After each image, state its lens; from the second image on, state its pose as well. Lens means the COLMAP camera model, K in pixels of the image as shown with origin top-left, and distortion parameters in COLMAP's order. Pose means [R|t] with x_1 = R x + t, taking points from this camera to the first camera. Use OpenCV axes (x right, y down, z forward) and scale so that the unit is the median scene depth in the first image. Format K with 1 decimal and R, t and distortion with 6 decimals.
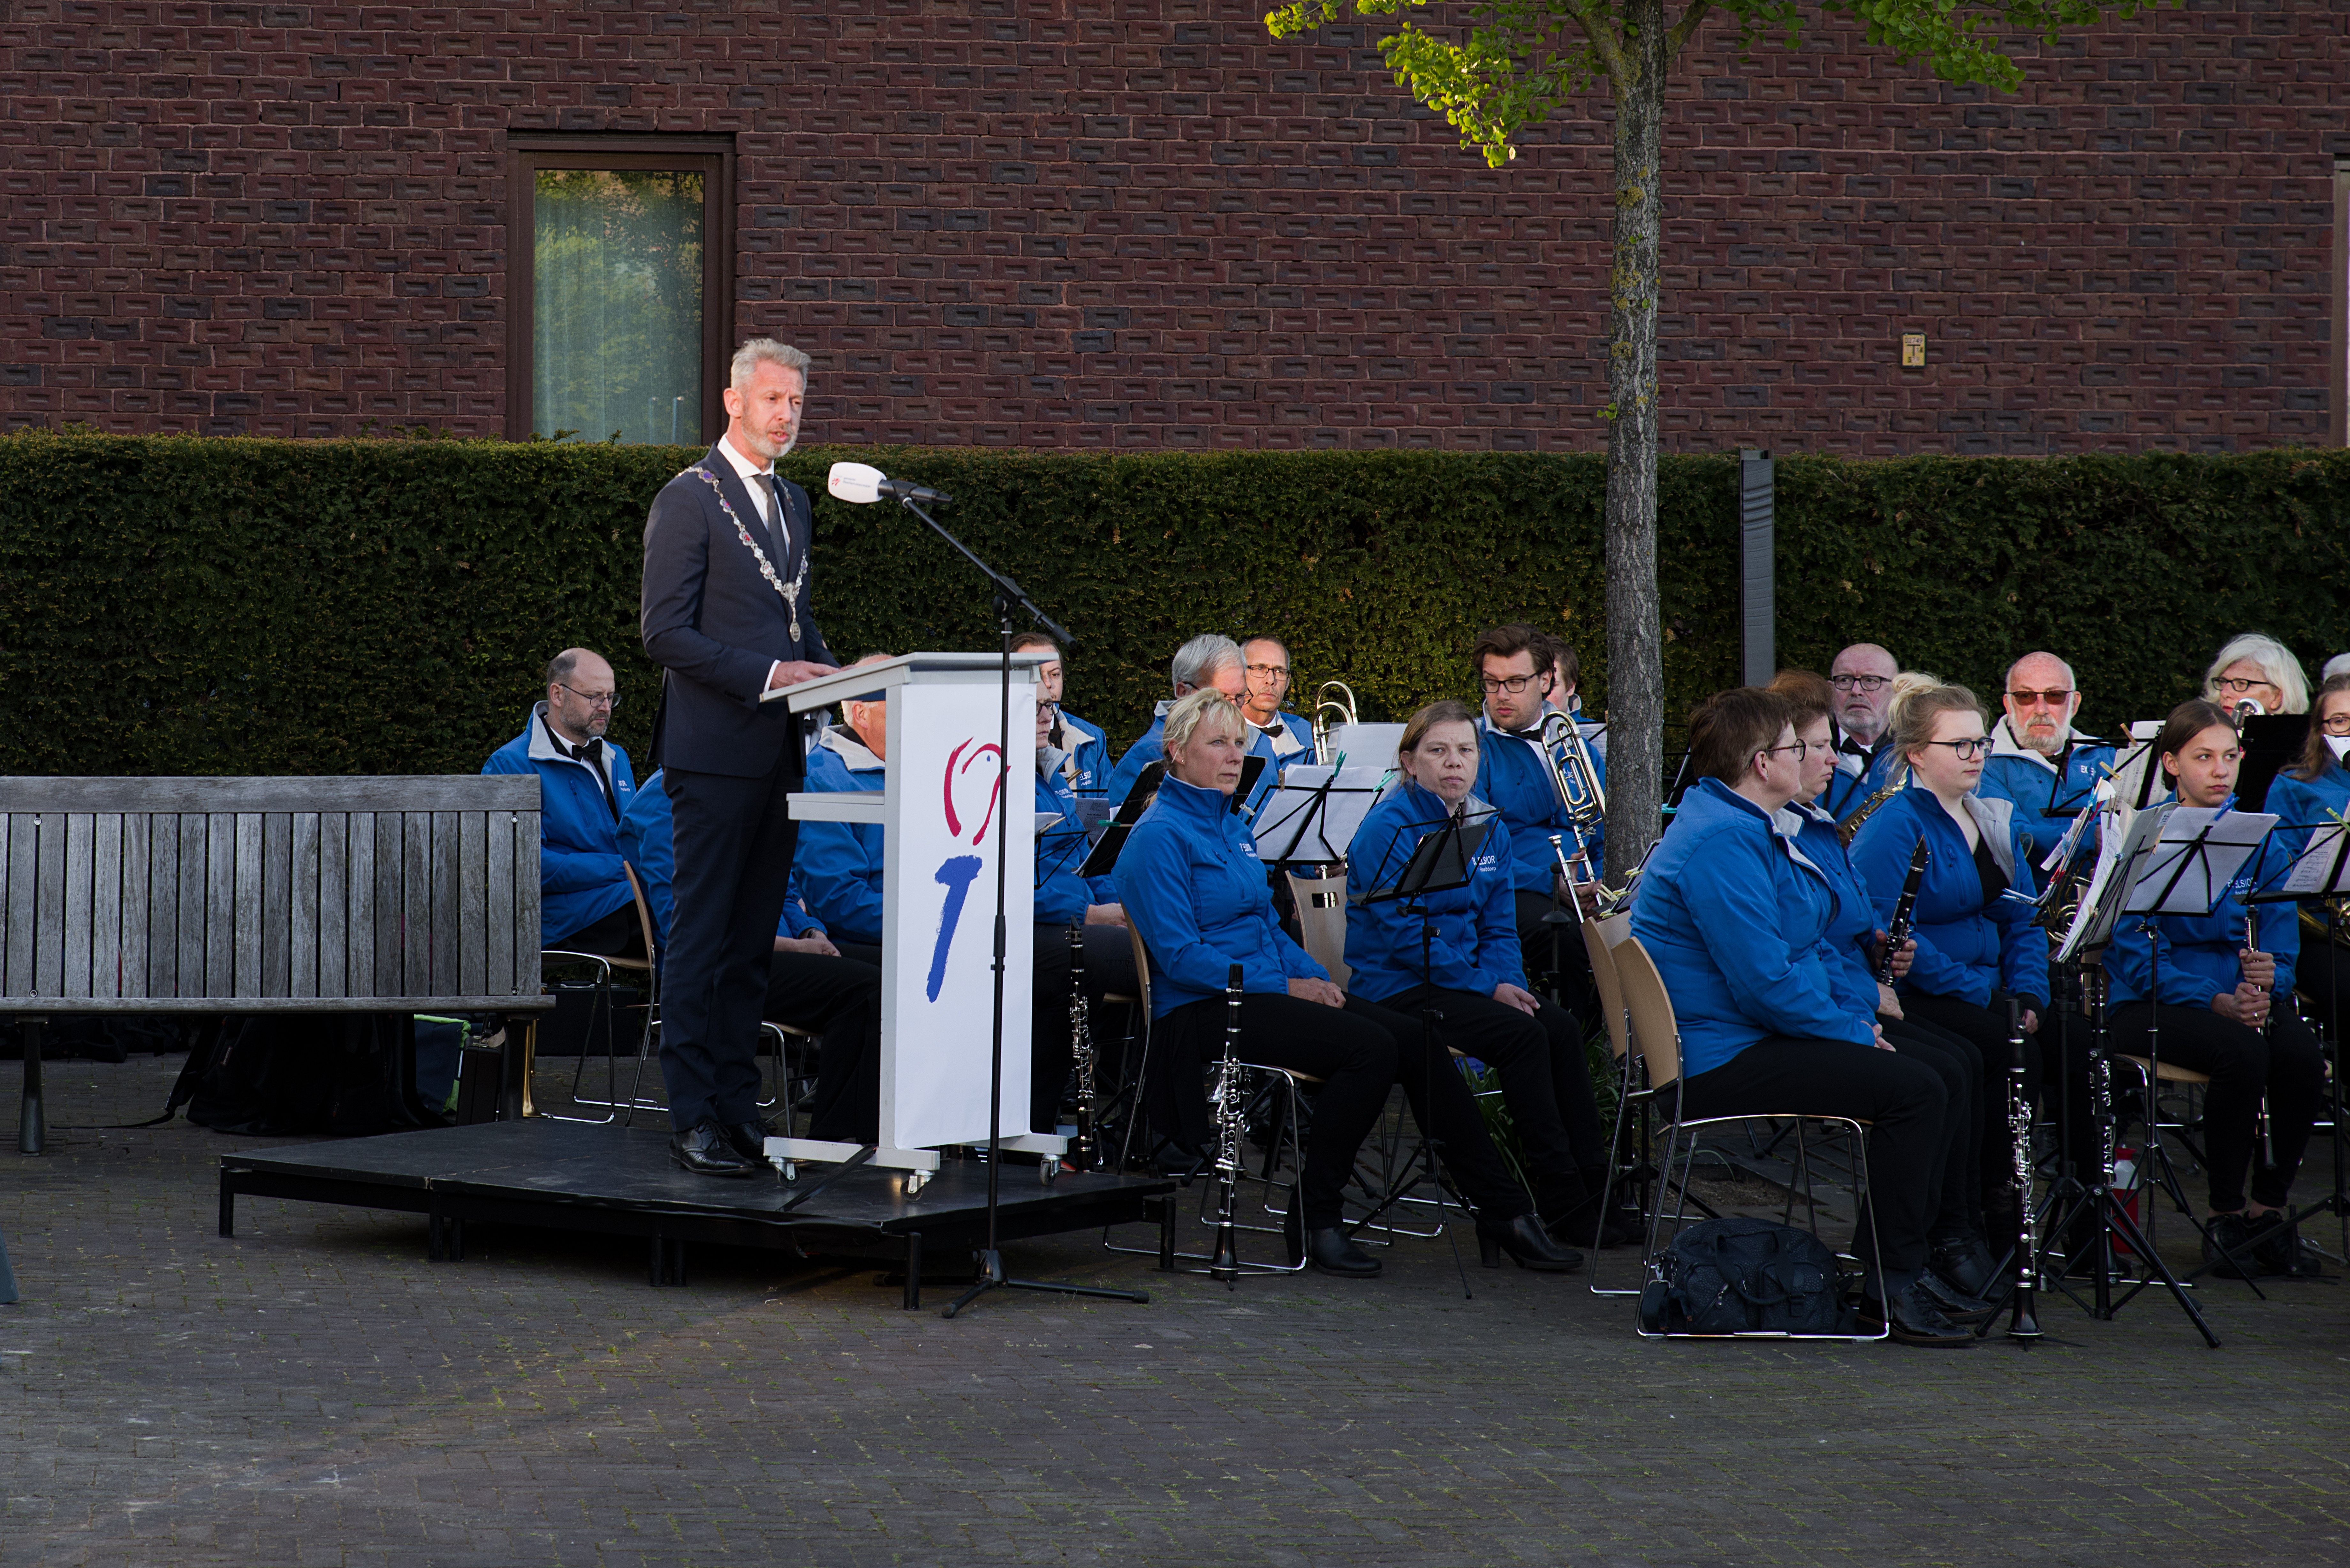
lens RADIAL K [[5718.5, 0, 1175.0], [0, 5718.5, 784.0], [0, 0, 1]] dist [0.027594, 0.980869]
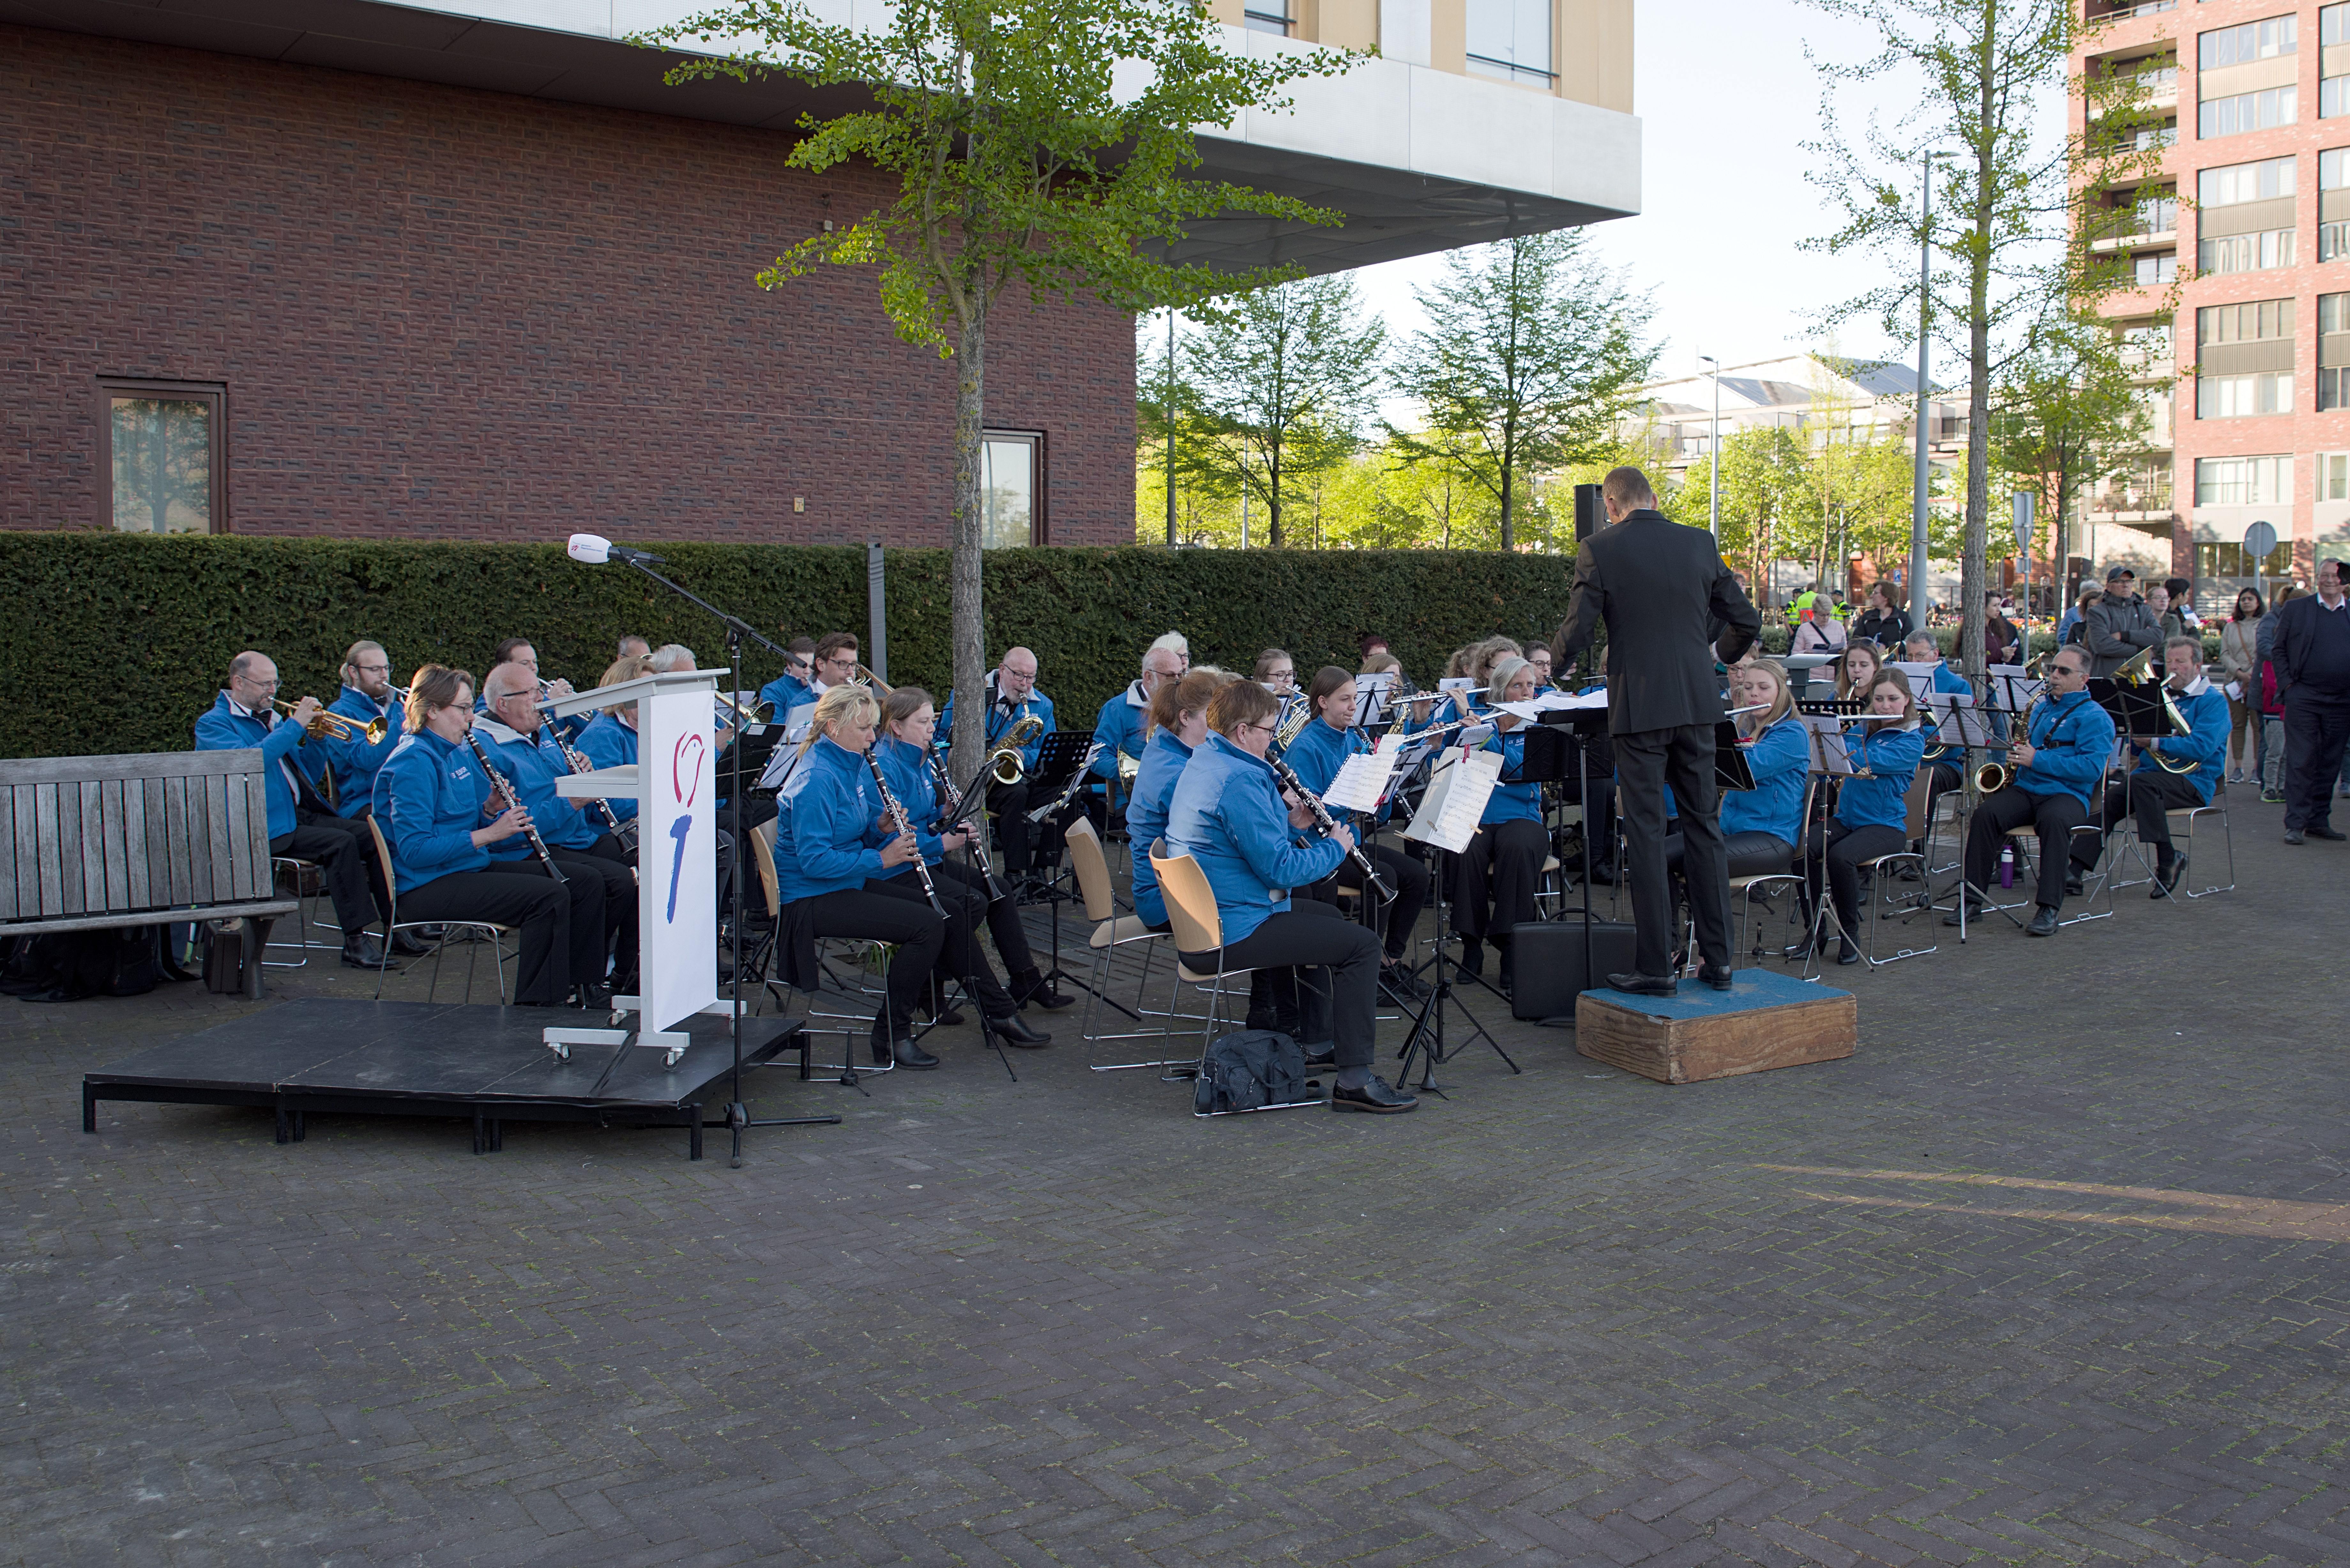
lens RADIAL K [[1836.0, 0, 1176.6], [0, 1836.0, 717.9], [0, 0, 1]] dist [-0.100402, 0.081516]
pose [[0.886483, -0.032964, 0.461586, -0.100096], [0.020173, 0.999264, 0.032621, -0.017375], [-0.462322, -0.019606, 0.886495, 0.406636]]
